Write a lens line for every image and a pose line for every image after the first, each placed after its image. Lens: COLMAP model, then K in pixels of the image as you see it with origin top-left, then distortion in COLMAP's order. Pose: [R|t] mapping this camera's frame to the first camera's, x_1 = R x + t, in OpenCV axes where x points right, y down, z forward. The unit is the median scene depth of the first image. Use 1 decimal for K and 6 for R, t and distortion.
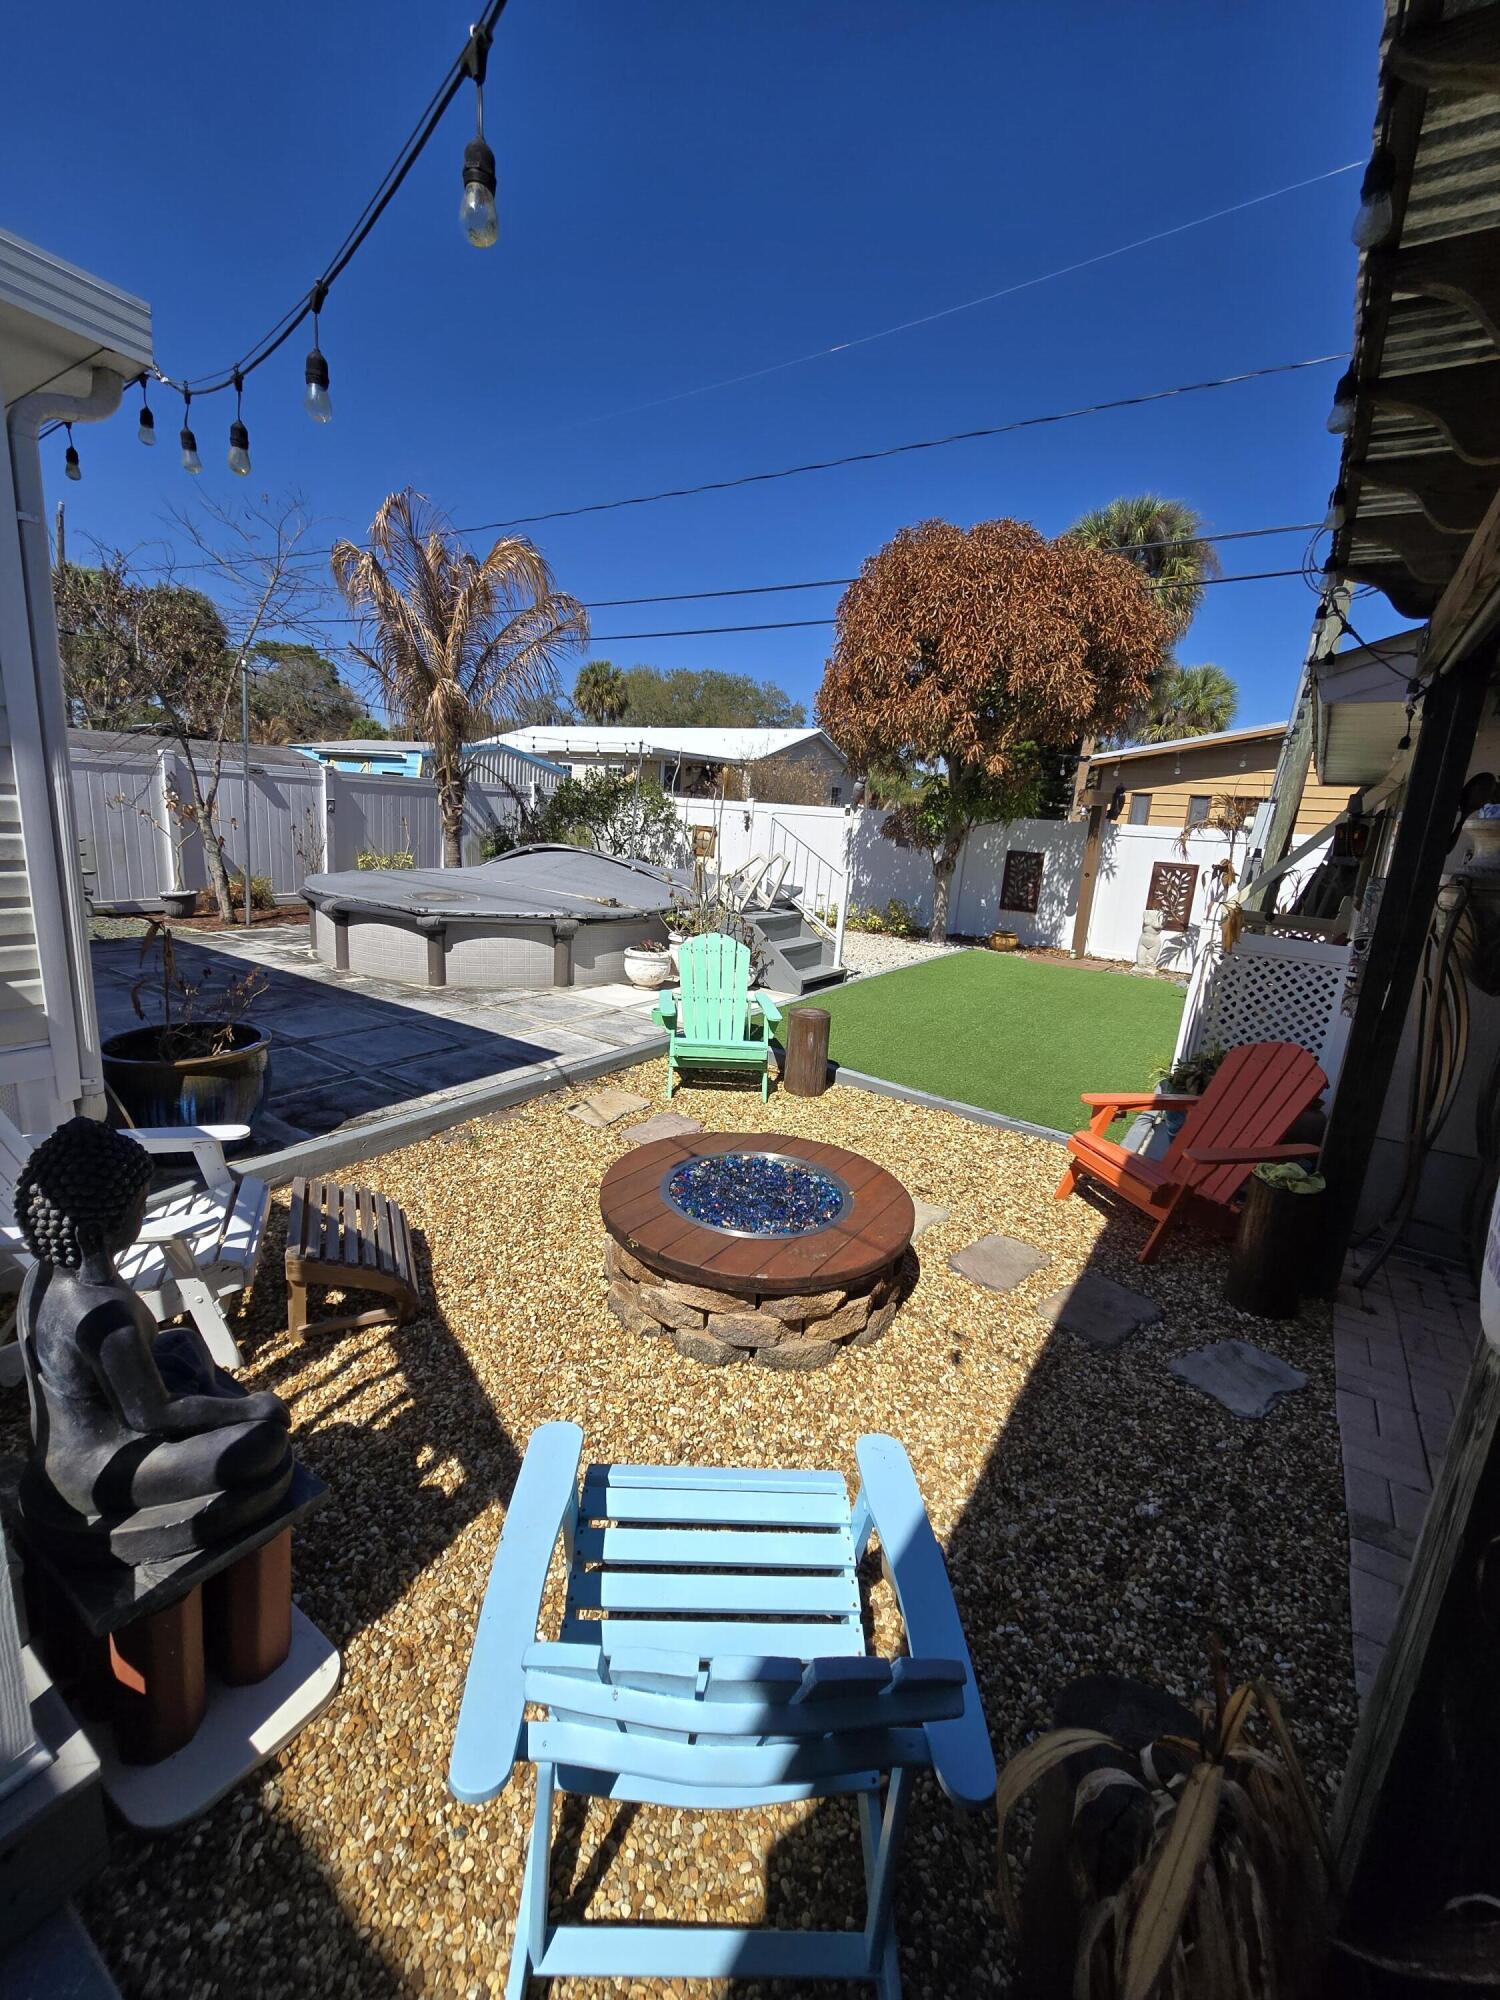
lens RADIAL K [[811.7, 0, 737.4], [0, 811.7, 996.3], [0, 0, 1]] dist [-0.005611, -0.000125]
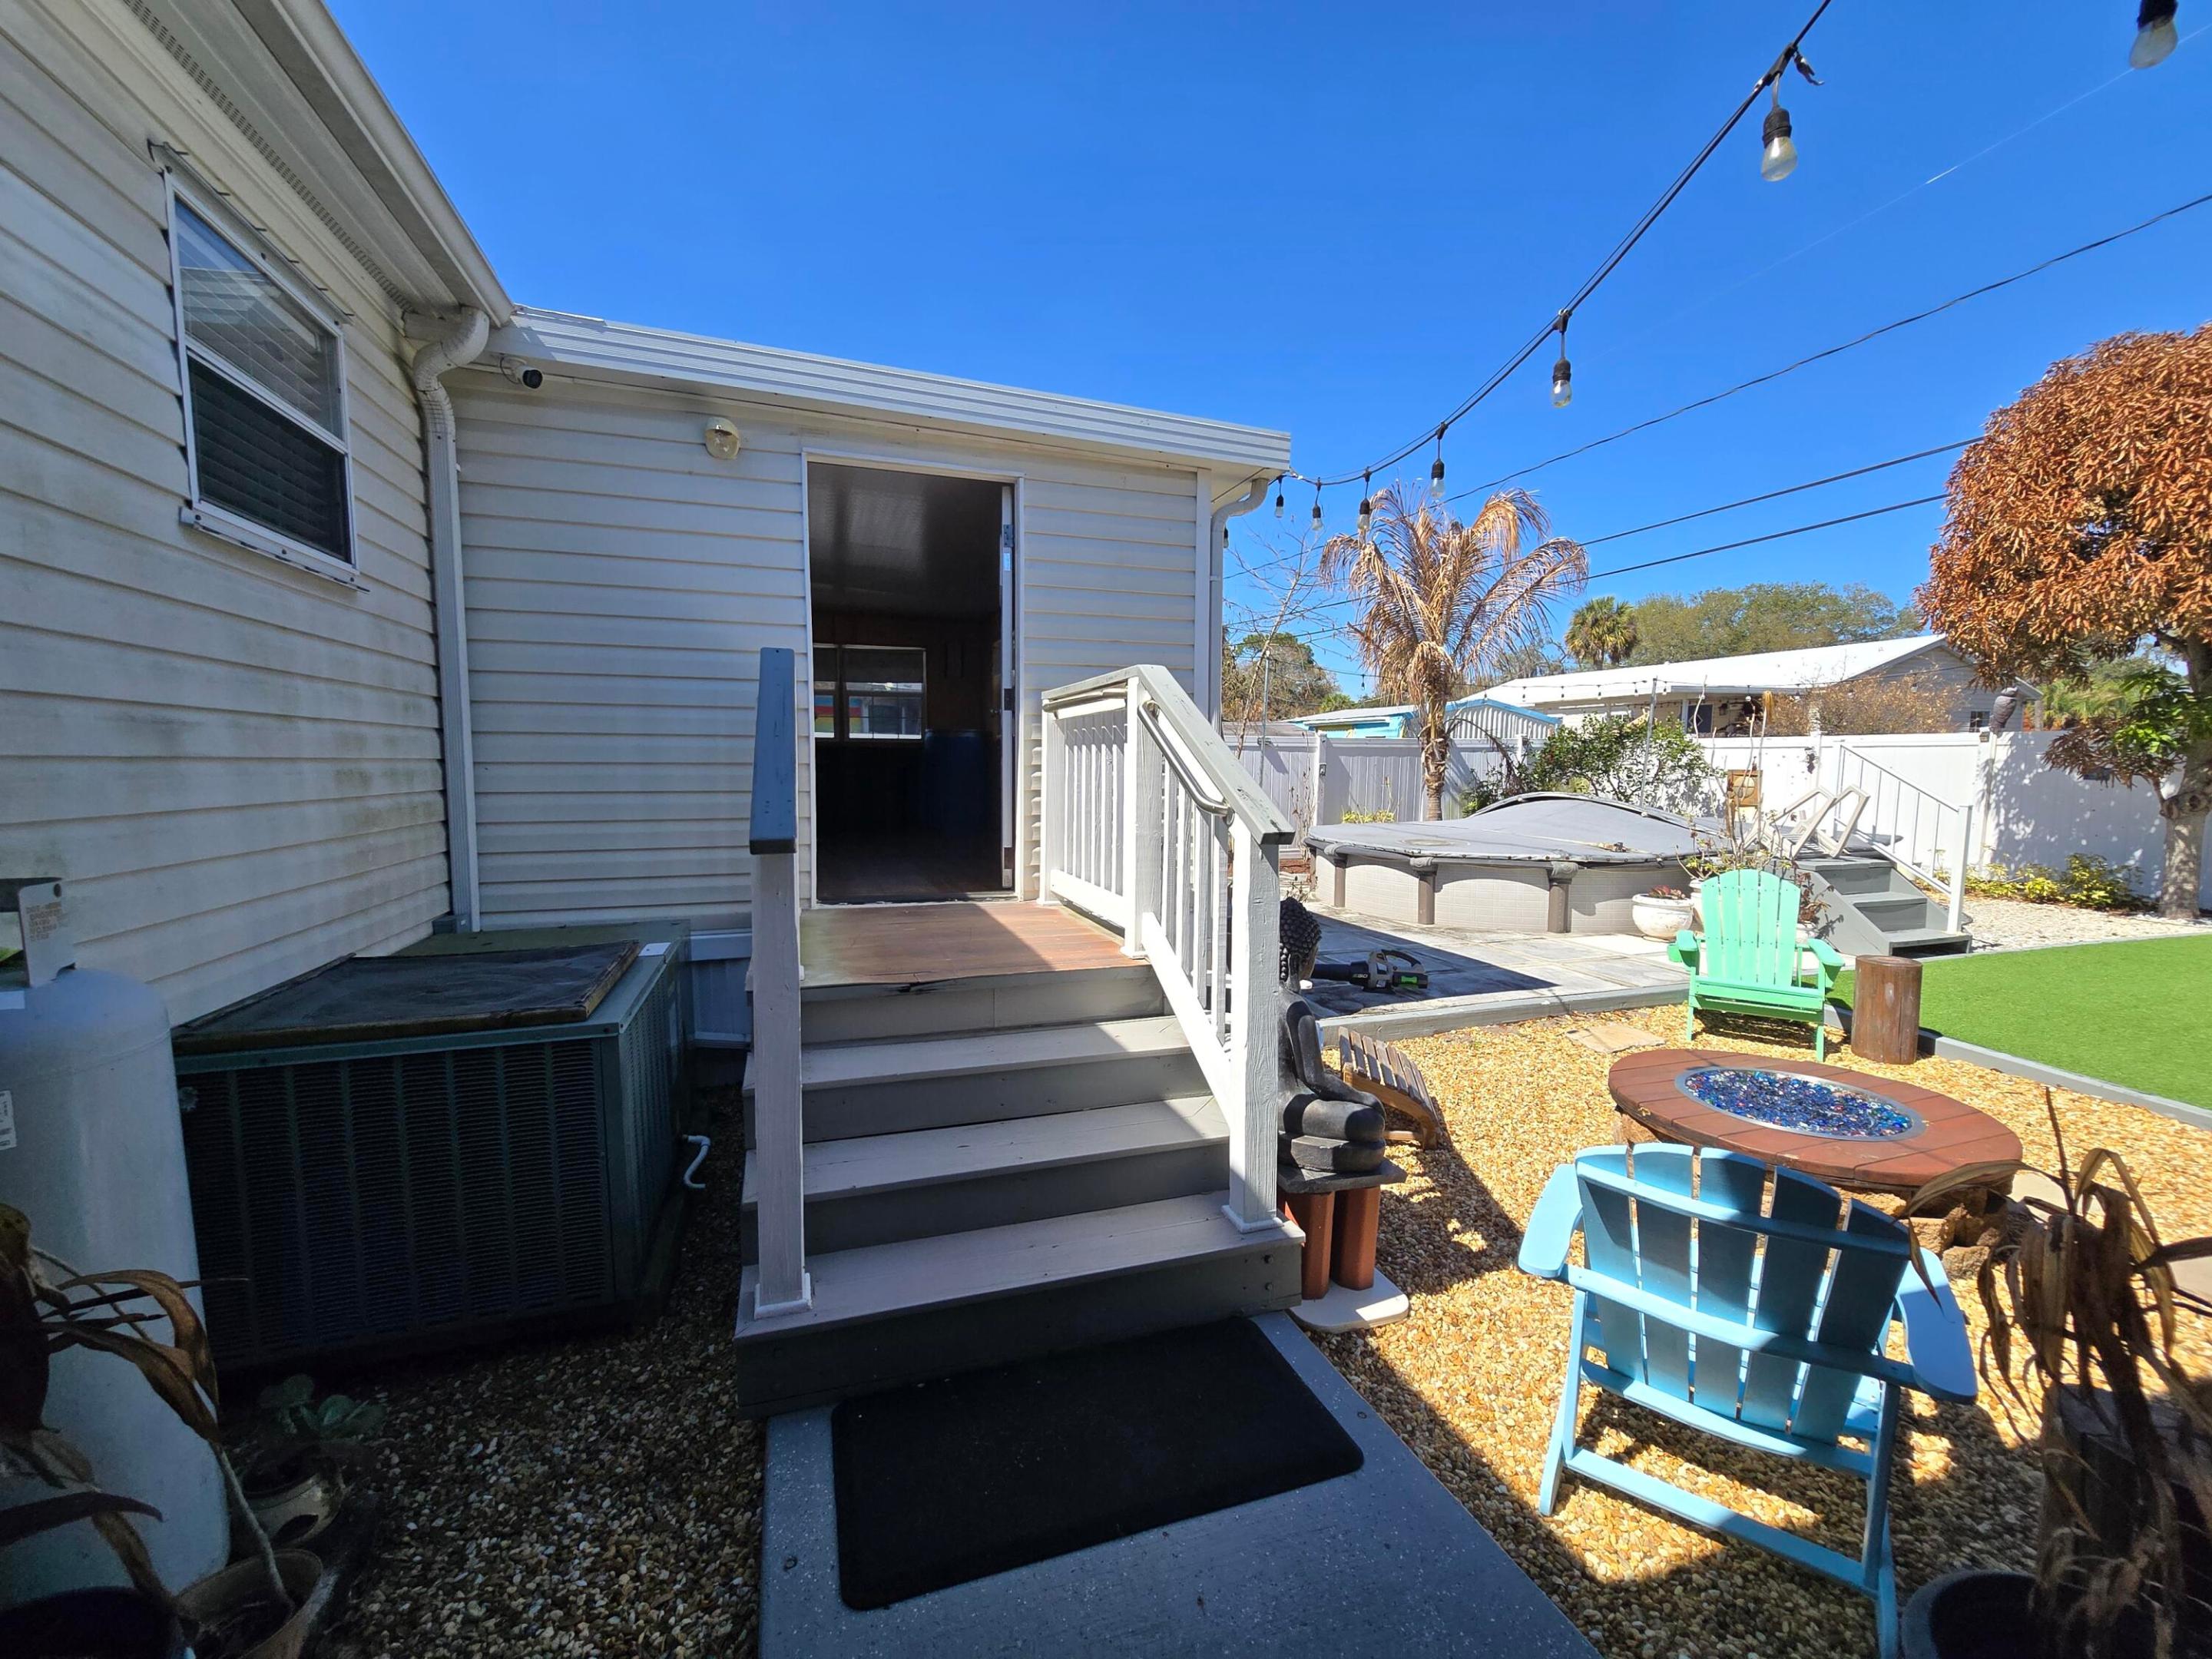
lens RADIAL K [[909.9, 0, 1101.1], [0, 909.9, 843.8], [0, 0, 1]] dist [-0.003278, -0.000003]
pose [[0.788383, -0.011241, -0.615082, 0.015434], [-0.085179, 0.988208, -0.127239, 0.051977], [0.609259, 0.152705, 0.778129, -0.135341]]
